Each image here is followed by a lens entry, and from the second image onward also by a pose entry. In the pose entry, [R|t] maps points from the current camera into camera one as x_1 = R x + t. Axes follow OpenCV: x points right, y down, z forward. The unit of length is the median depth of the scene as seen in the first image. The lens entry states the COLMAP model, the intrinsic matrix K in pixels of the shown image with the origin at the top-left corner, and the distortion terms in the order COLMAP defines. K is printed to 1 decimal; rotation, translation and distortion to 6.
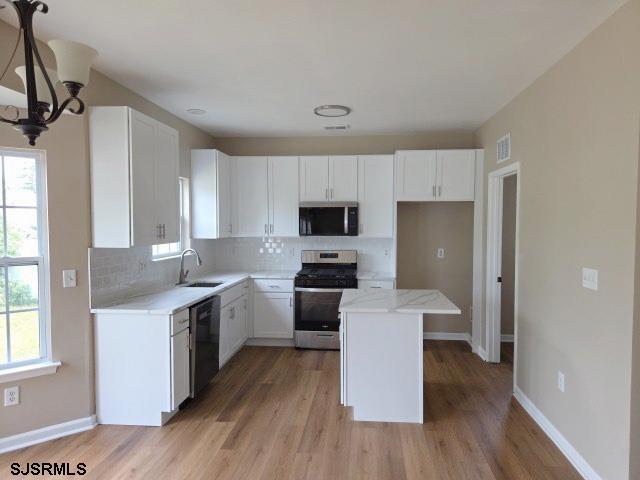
lens RADIAL K [[428.2, 0, 323.8], [0, 428.2, 240.6], [0, 0, 1]] dist [0.050569, -0.041601]
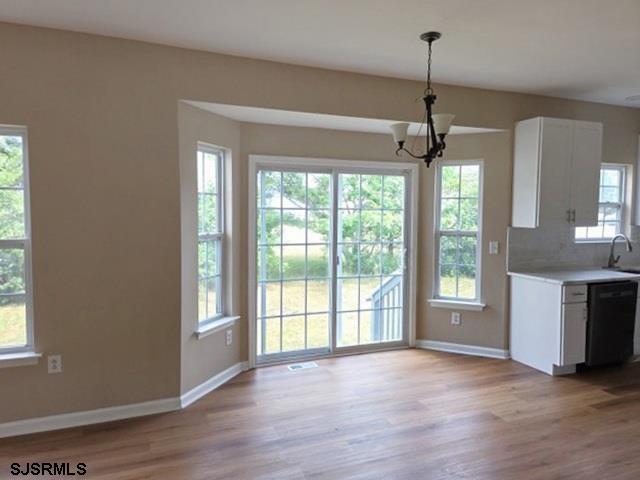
lens RADIAL K [[428.2, 0, 317.7], [0, 428.2, 233.2], [0, 0, 1]] dist [0.050569, -0.041601]
pose [[0.458138, 0.049848, -0.887482, 0.381923], [-0.043474, 0.998488, 0.033640, 0.017020], [0.887817, 0.023171, 0.459613, -0.153875]]
